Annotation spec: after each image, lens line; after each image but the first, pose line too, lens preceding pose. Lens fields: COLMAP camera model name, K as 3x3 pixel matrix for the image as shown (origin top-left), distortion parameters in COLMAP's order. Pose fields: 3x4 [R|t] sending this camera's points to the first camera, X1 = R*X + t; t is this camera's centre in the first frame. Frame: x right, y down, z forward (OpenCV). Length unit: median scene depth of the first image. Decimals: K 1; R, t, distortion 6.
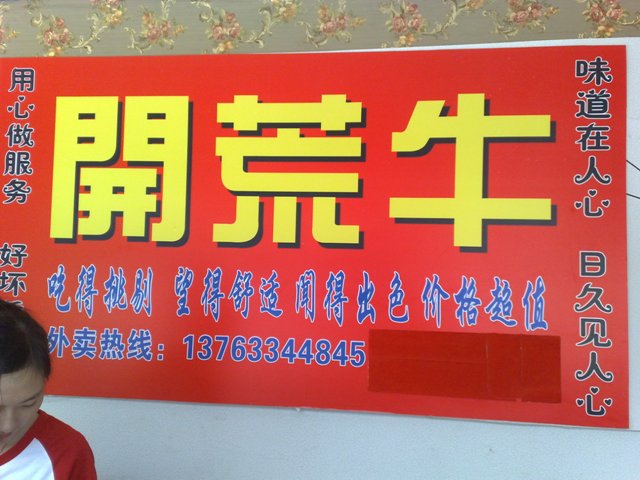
lens RADIAL K [[621.0, 0, 320.0], [0, 621.0, 240.0], [0, 0, 1]] dist [0.208589, -0.343372]
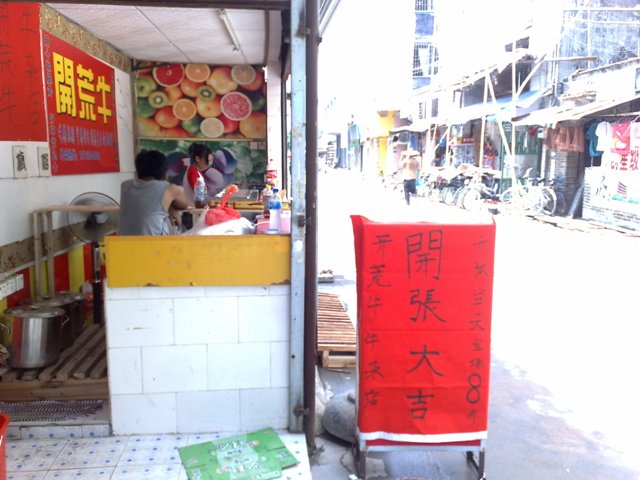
lens RADIAL K [[621.0, 0, 320.0], [0, 621.0, 240.0], [0, 0, 1]] dist [0.208589, -0.343372]
pose [[-0.194002, -0.146305, 0.970030, -3.157041], [-0.057055, 0.988825, 0.137729, 0.088454], [-0.979341, -0.028625, -0.200182, 0.496045]]
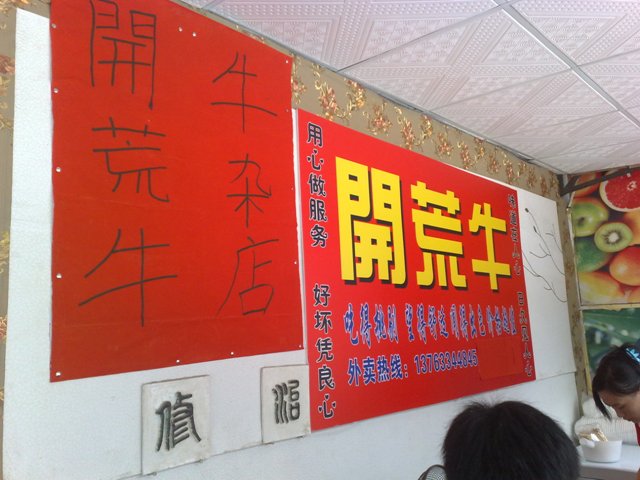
lens RADIAL K [[621.0, 0, 320.0], [0, 621.0, 240.0], [0, 0, 1]] dist [0.208589, -0.343372]
pose [[0.506224, 0.075508, 0.859090, -1.424779], [0.010546, 0.995543, -0.093716, 0.030538], [-0.862338, 0.056501, 0.503171, 0.486008]]
